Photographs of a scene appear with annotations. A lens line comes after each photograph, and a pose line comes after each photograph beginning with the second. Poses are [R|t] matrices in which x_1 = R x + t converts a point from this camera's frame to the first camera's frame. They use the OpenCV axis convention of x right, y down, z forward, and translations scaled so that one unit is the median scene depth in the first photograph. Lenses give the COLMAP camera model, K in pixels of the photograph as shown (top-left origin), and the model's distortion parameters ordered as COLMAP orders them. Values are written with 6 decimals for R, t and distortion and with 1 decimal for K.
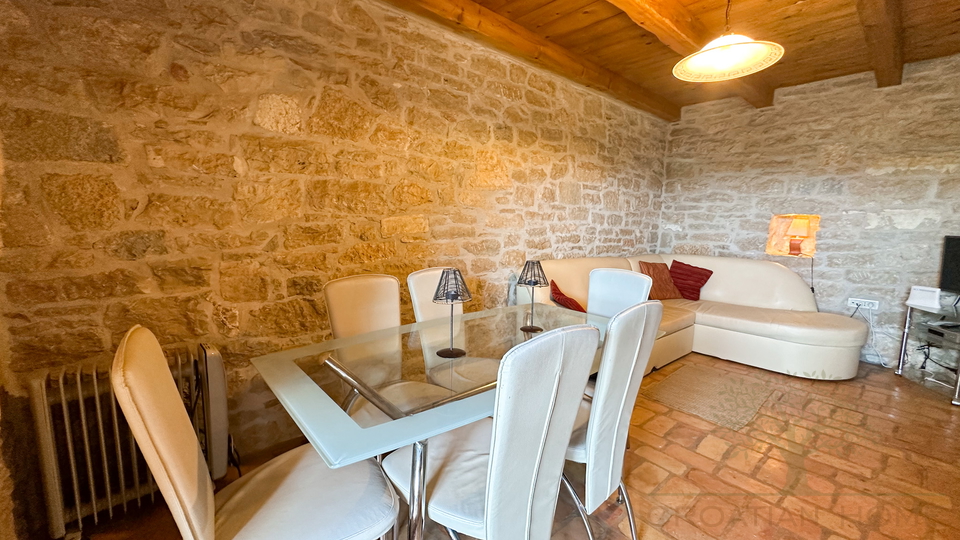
lens RADIAL K [[382.4, 0, 479.6], [0, 382.4, 270.4], [0, 0, 1]] dist [-0.002769, 0.000736]
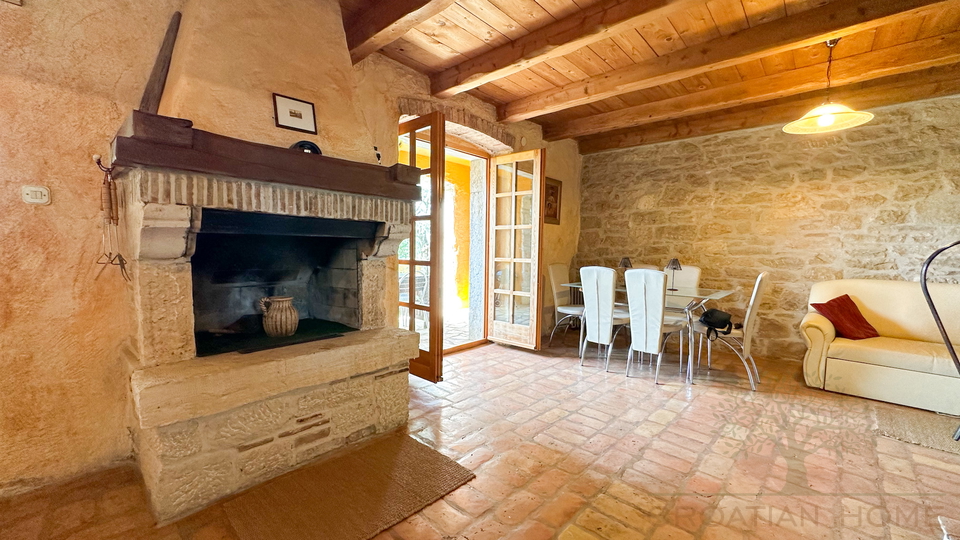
lens RADIAL K [[382.4, 0, 479.1], [0, 382.4, 270.9], [0, 0, 1]] dist [-0.002769, 0.000736]
pose [[0.100934, 0.046389, -0.993811, 1.149839], [-0.138302, 0.989868, 0.032159, 0.067490], [0.985233, 0.134201, 0.106327, -0.182179]]
